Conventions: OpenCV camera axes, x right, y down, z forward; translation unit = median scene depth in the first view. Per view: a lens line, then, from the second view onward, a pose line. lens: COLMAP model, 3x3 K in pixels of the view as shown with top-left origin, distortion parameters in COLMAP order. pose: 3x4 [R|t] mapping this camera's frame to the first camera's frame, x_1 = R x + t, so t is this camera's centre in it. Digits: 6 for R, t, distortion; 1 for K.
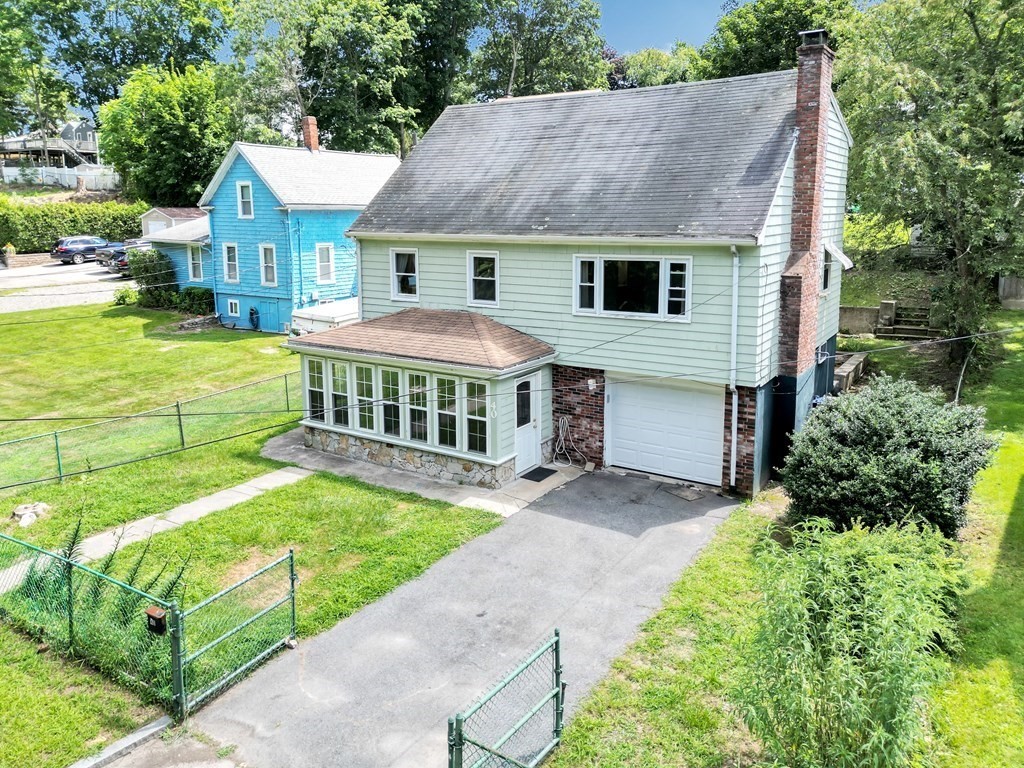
lens RADIAL K [[758.2, 0, 484.5], [0, 758.2, 313.9], [0, 0, 1]] dist [0.047557, -0.001426]
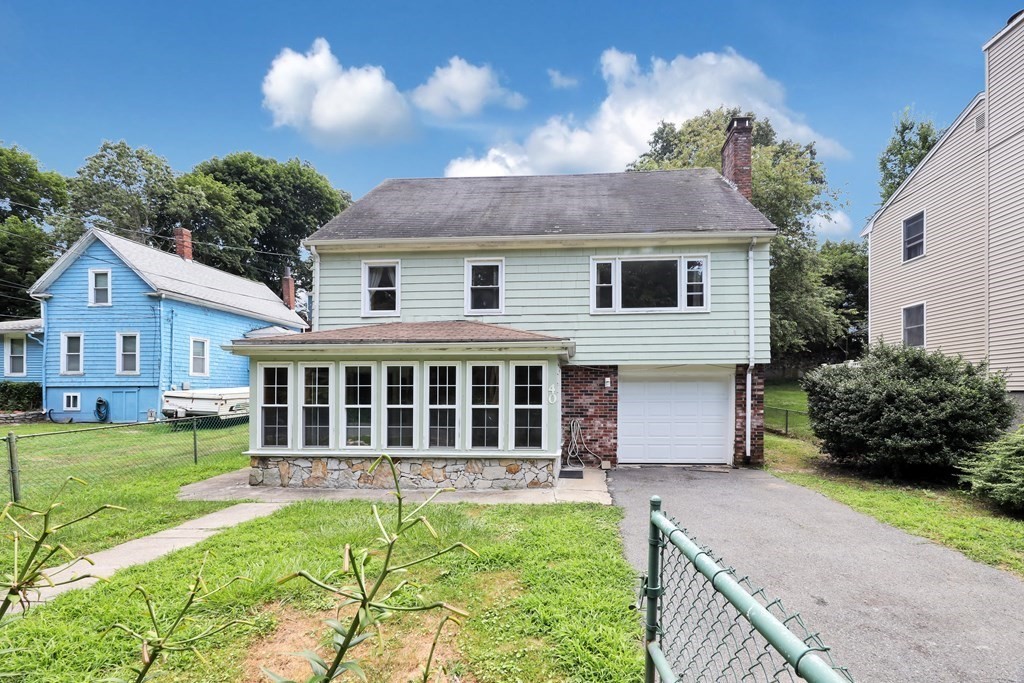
lens RADIAL K [[431.5, 0, 525.0], [0, 431.5, 396.6], [0, 0, 1]] dist [-0.002560, -0.000305]
pose [[0.857502, 0.023151, 0.513959, -0.254711], [0.055678, 0.988944, -0.137442, 0.183957], [-0.511459, 0.146473, 0.846732, 0.552968]]
